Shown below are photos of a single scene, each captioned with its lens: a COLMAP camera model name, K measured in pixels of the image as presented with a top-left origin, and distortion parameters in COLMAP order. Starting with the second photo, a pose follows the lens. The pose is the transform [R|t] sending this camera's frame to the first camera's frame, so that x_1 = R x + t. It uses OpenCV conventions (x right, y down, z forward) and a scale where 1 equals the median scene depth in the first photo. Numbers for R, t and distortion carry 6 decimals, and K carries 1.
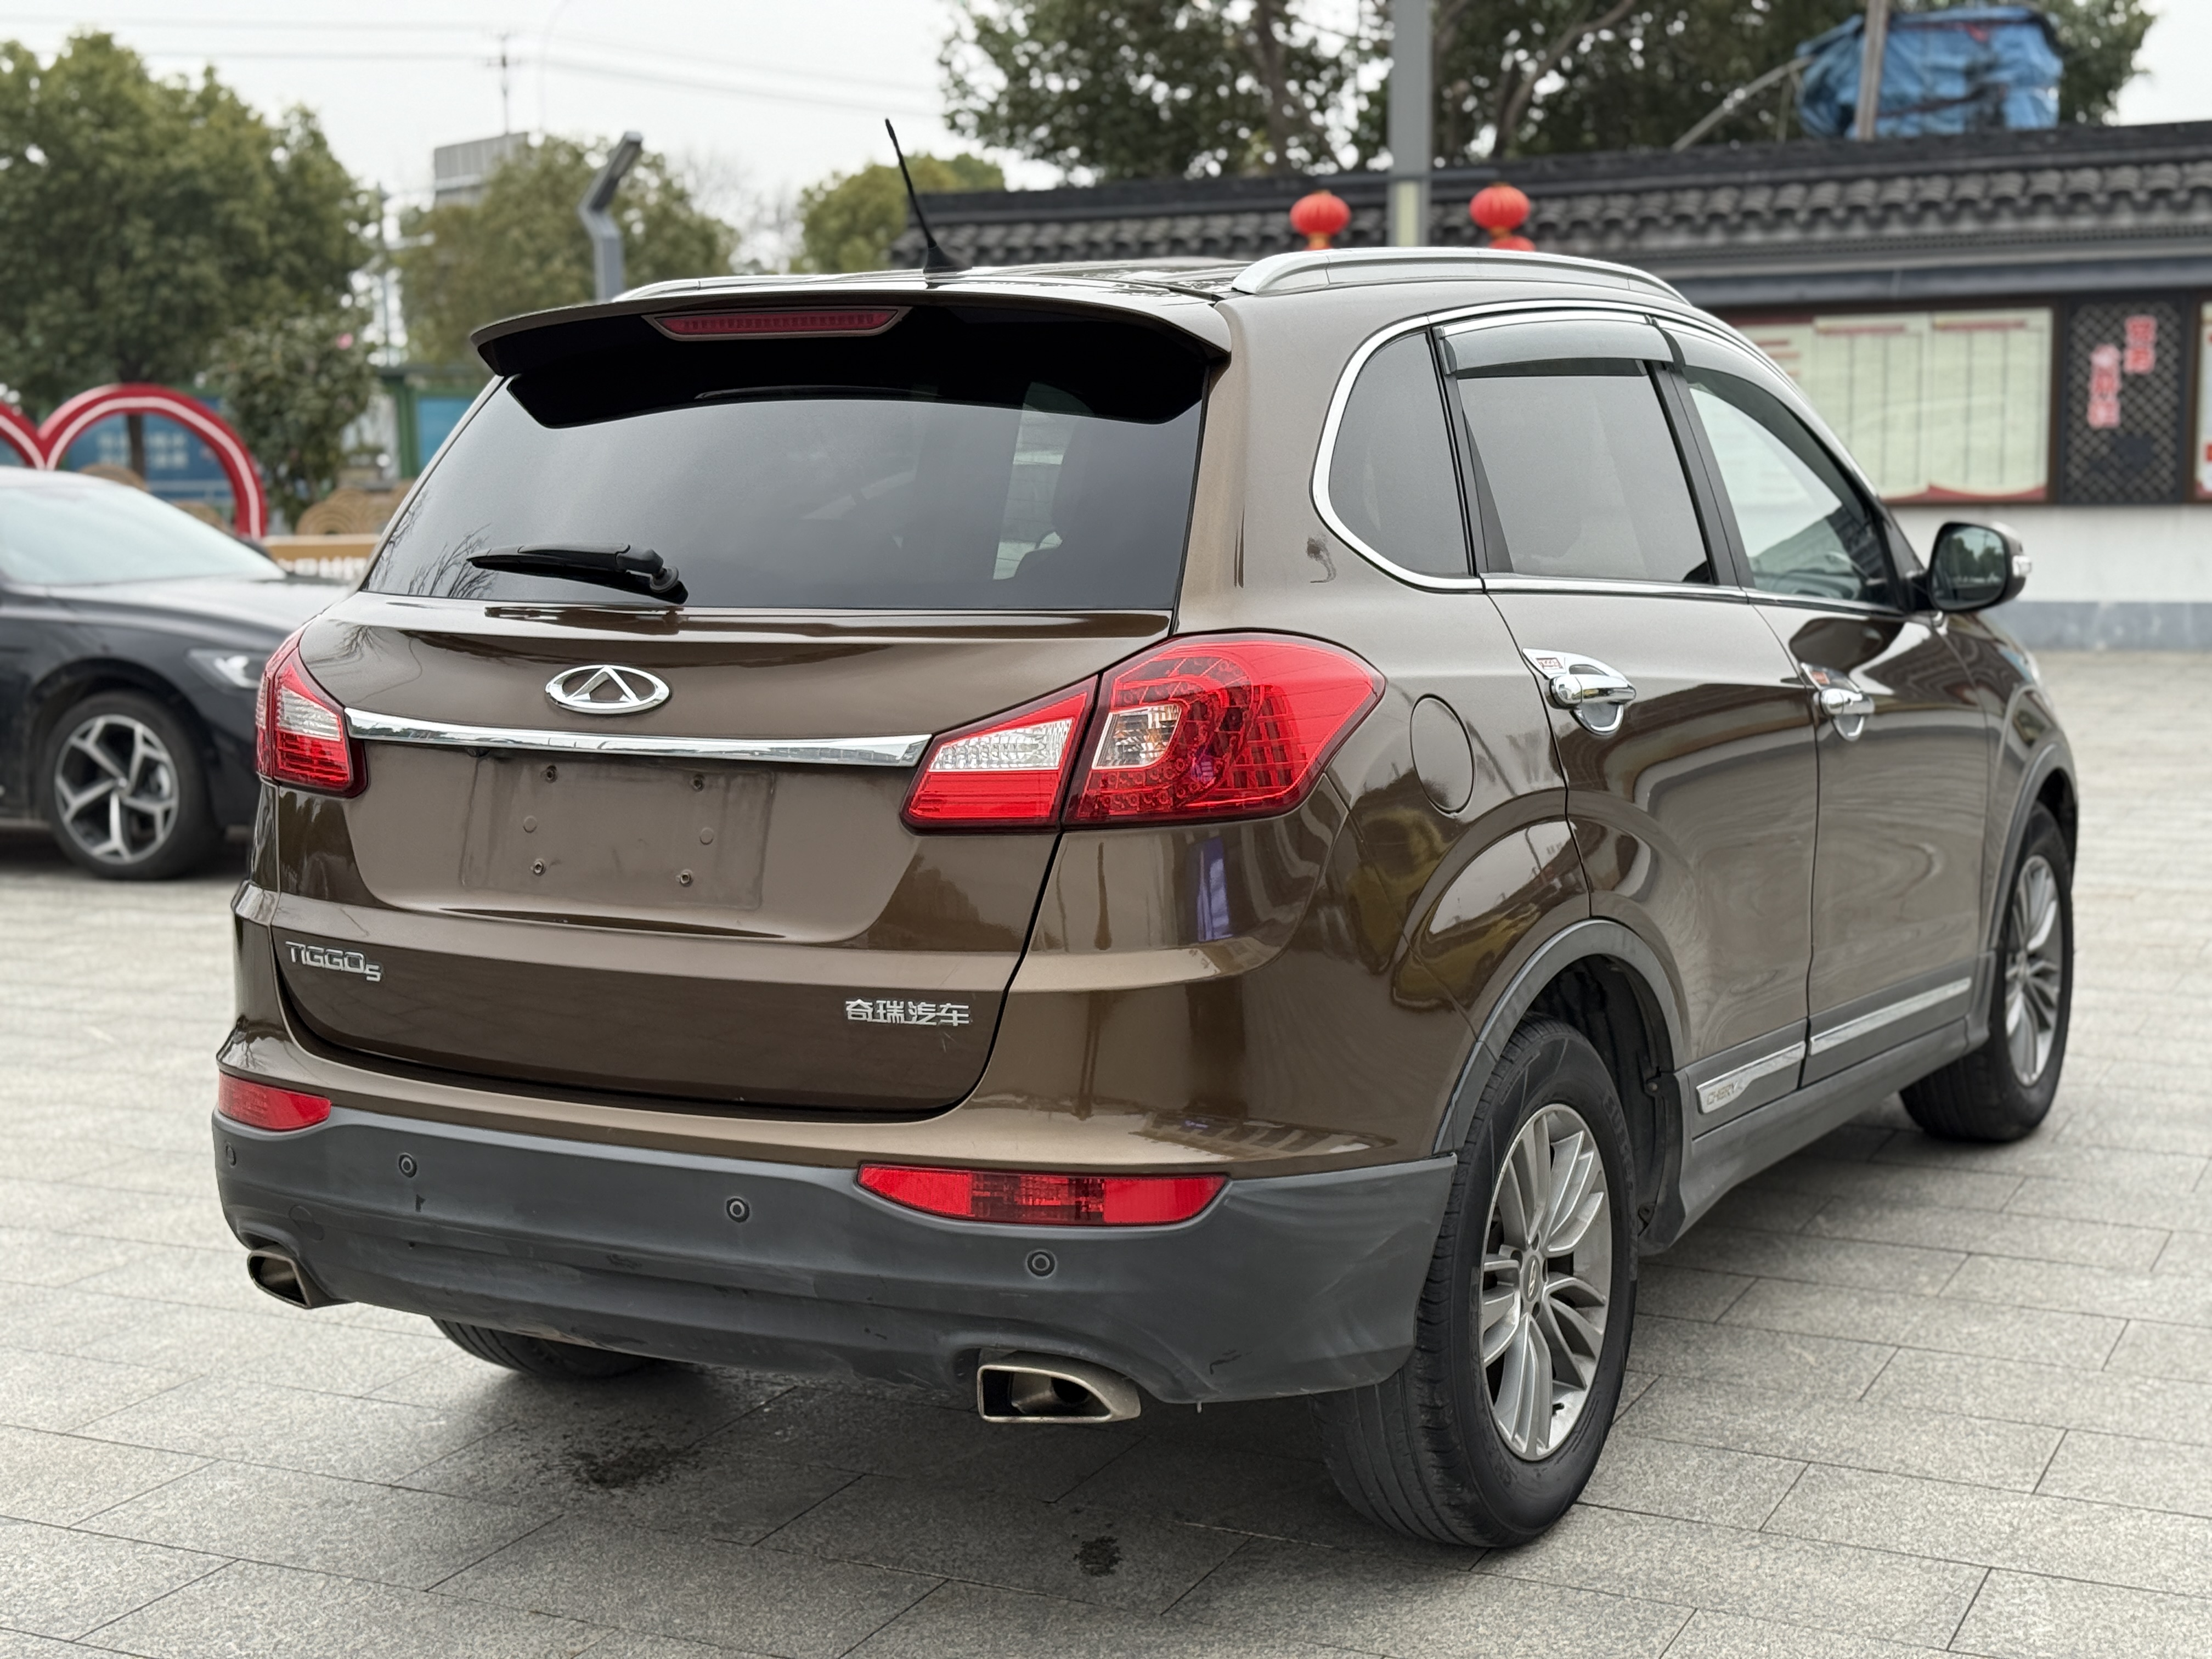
lens RADIAL K [[3135.8, 0, 1106.8], [0, 3135.8, 832.8], [0, 0, 1]] dist [0.127261, 0.000000]
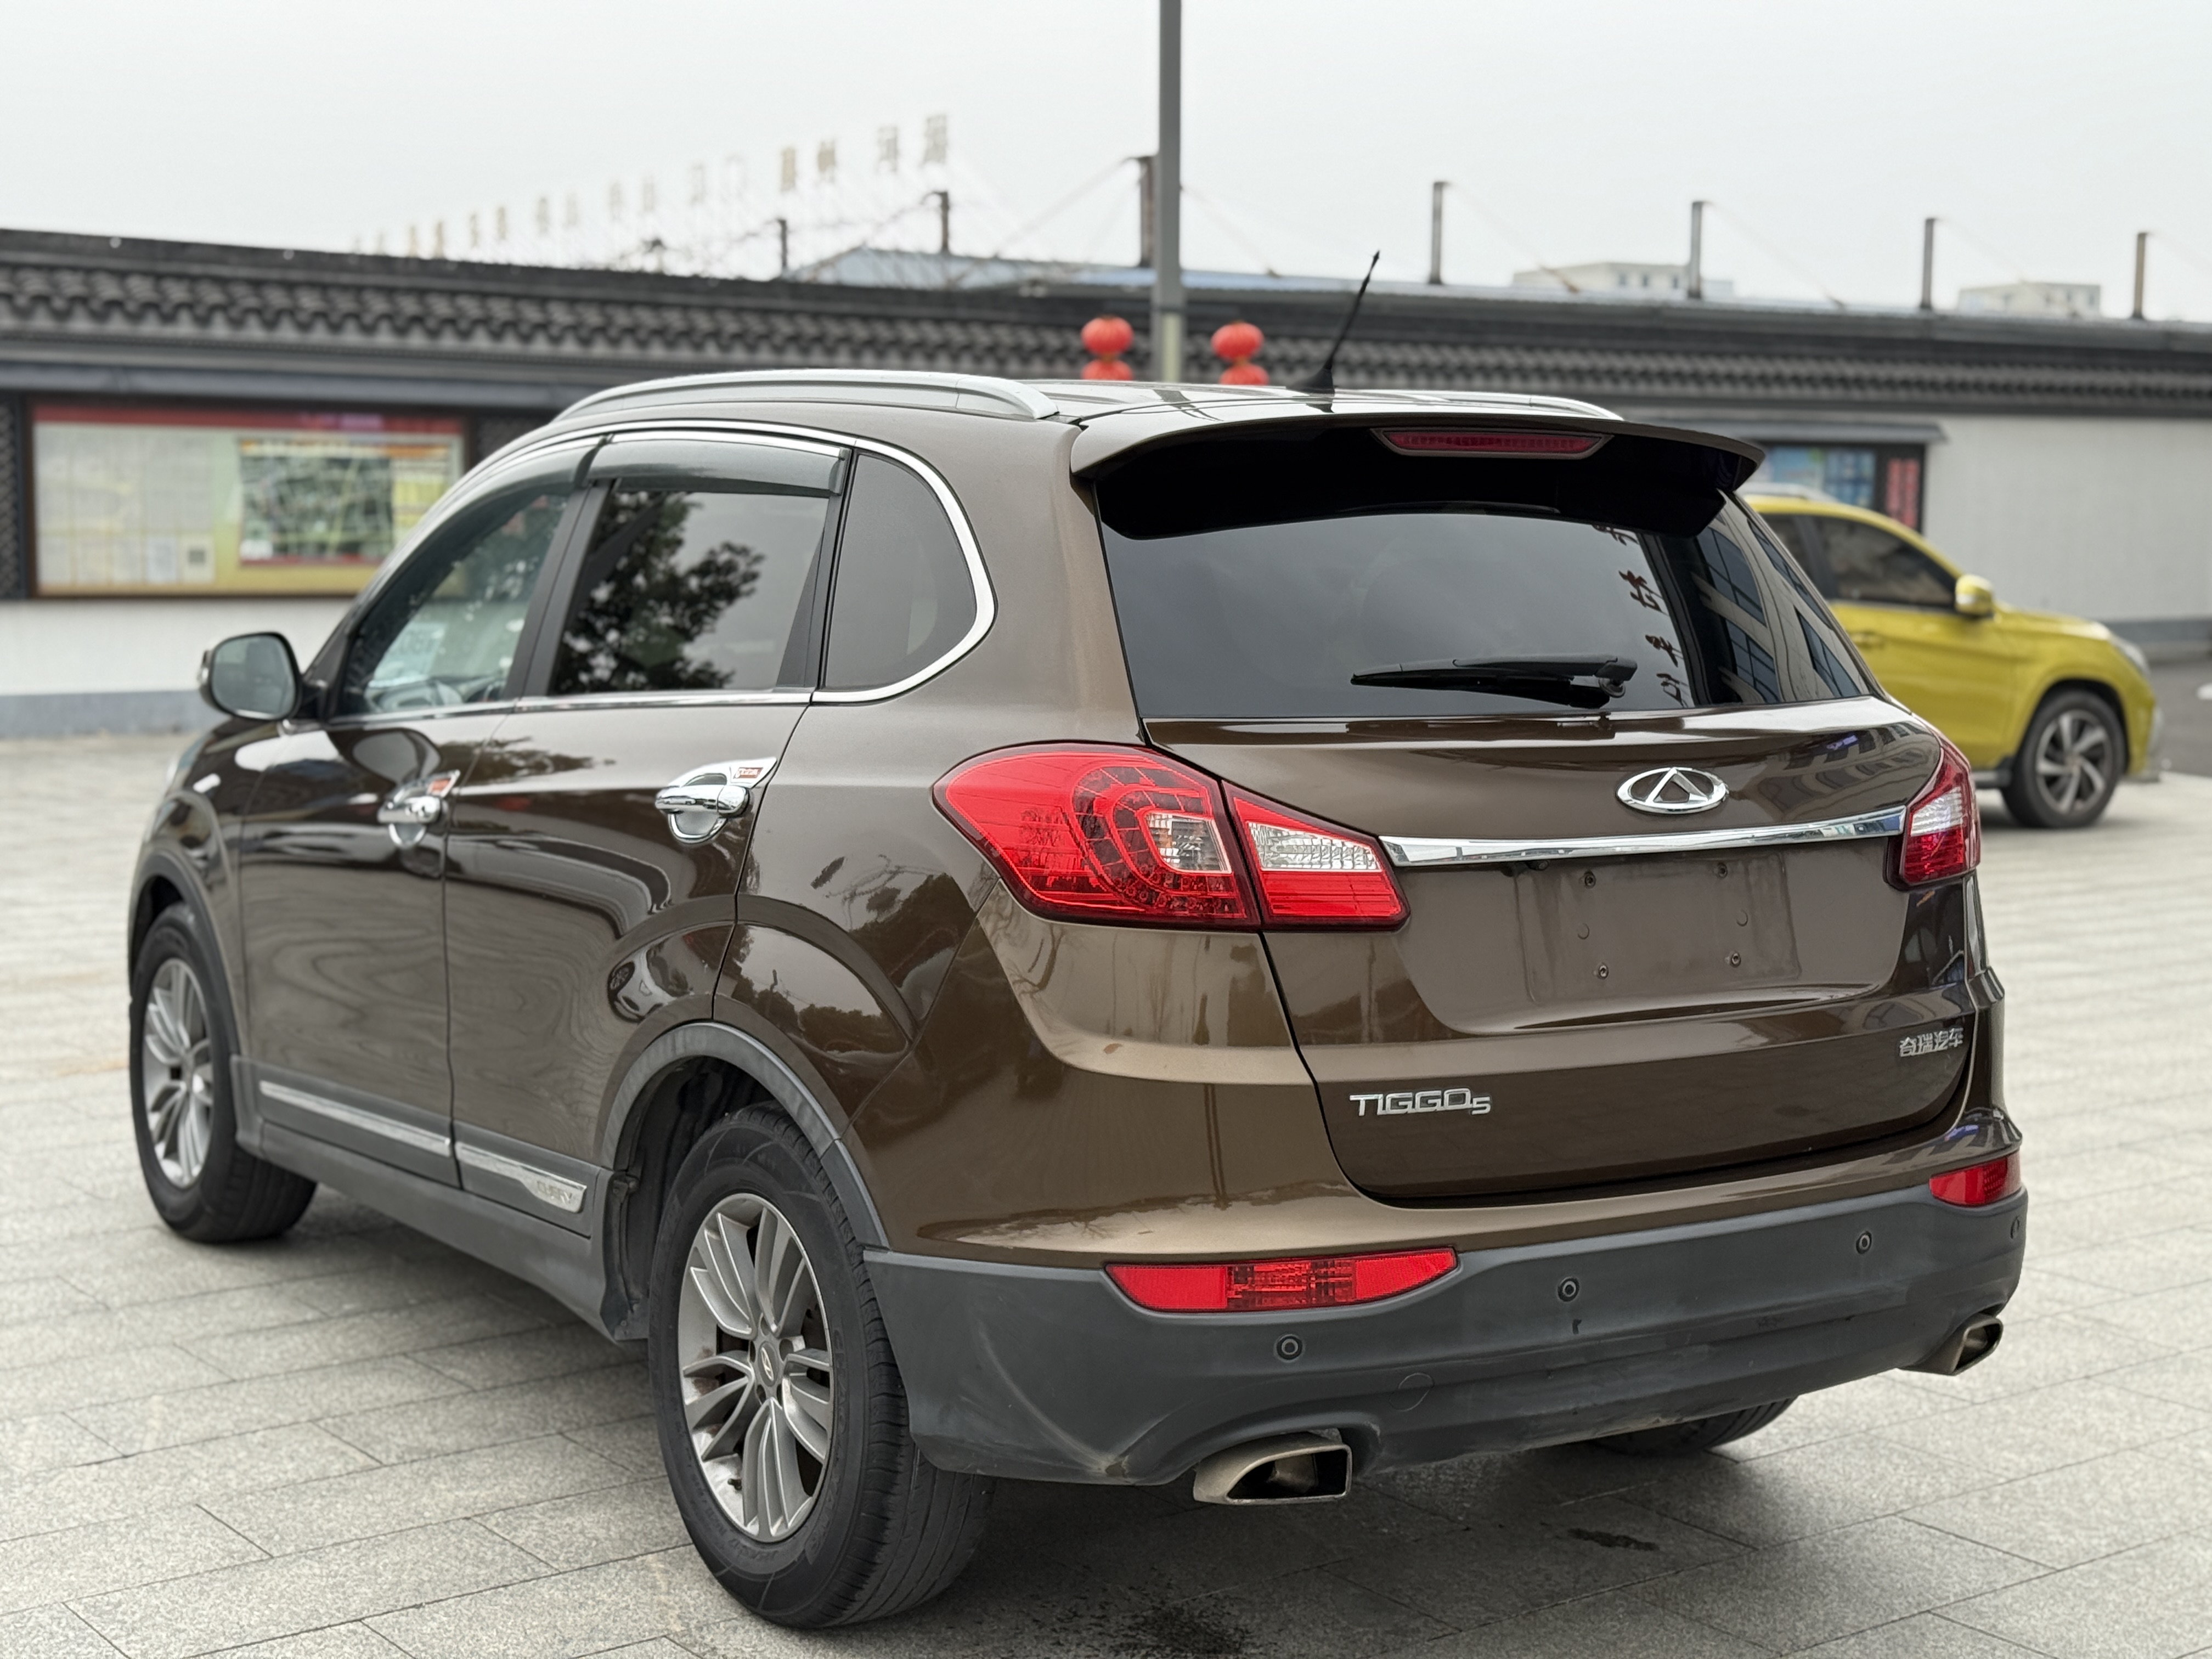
lens RADIAL K [[3135.8, 0, 1120.3], [0, 3135.8, 828.0], [0, 0, 1]] dist [0.127261, 0.000000]
pose [[0.452637, -0.071349, 0.888836, -1.142443], [0.099478, 0.994612, 0.029181, -0.079619], [-0.886128, 0.075212, 0.457296, 0.662502]]
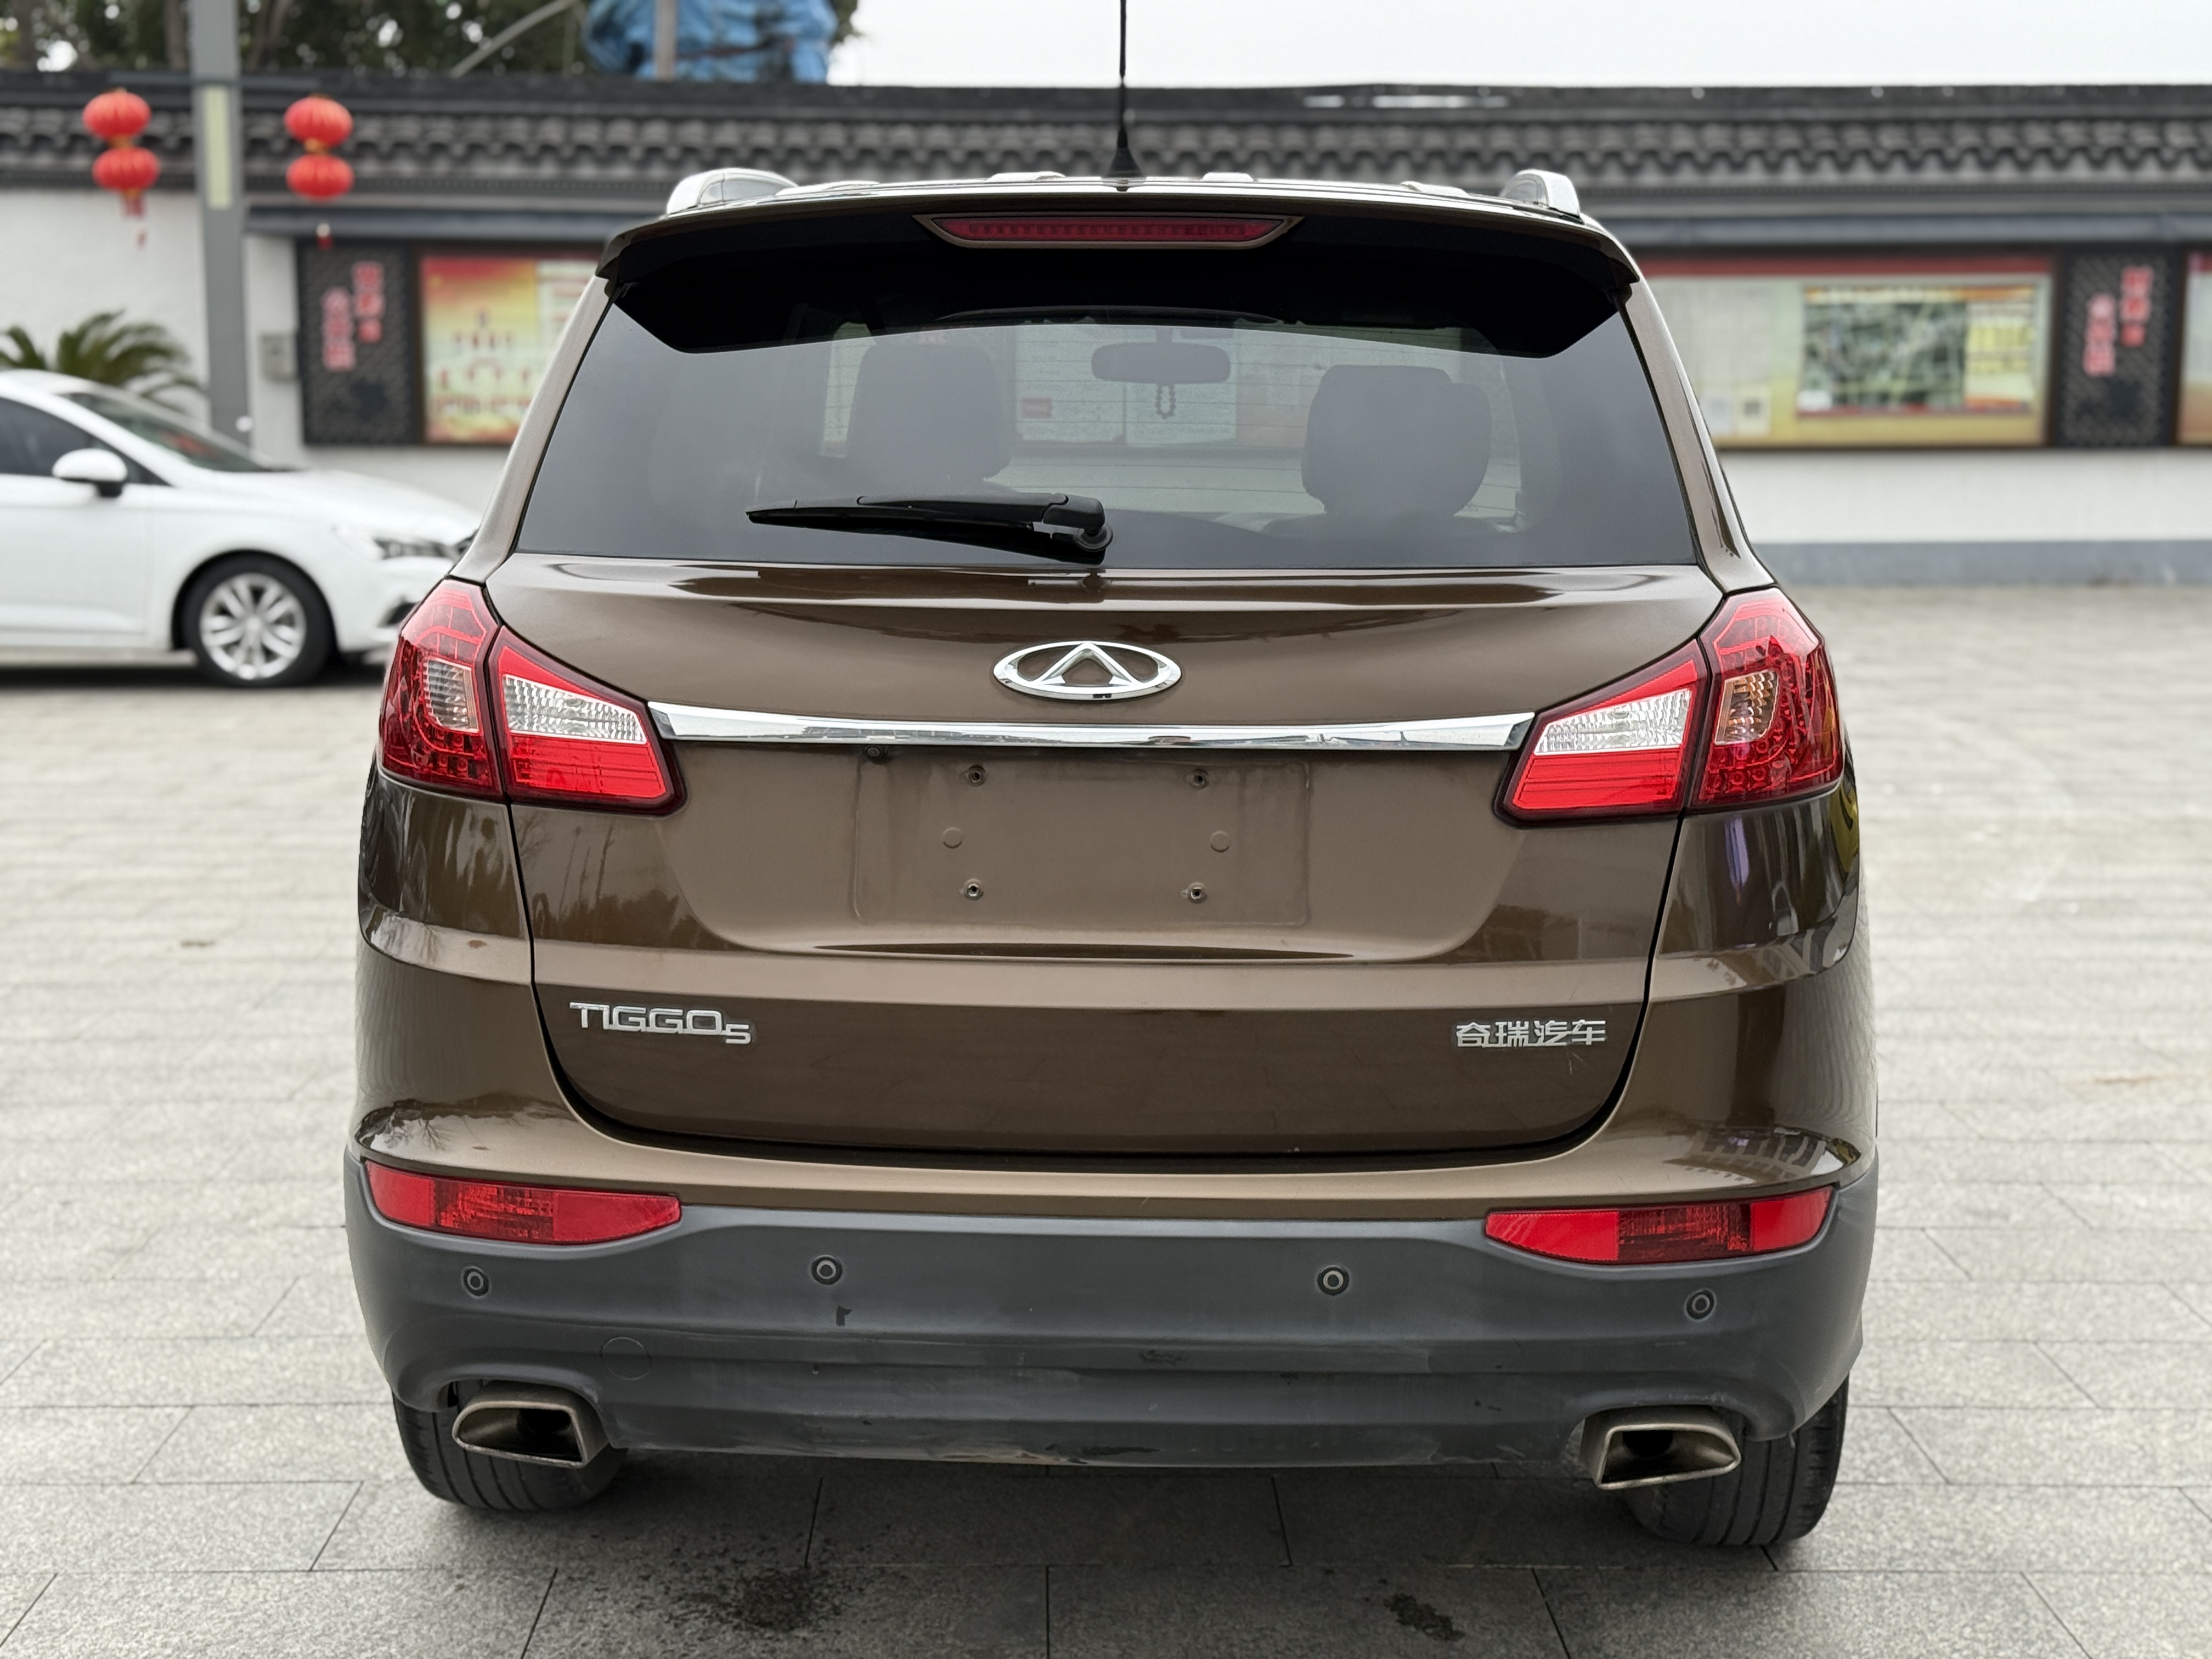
lens RADIAL K [[3135.8, 0, 1101.9], [0, 3135.8, 827.1], [0, 0, 1]] dist [0.127261, 0.000000]
pose [[0.891648, -0.048980, 0.450072, -0.511763], [0.041143, 0.998783, 0.027184, -0.025905], [-0.450856, -0.005722, 0.892578, 0.254889]]
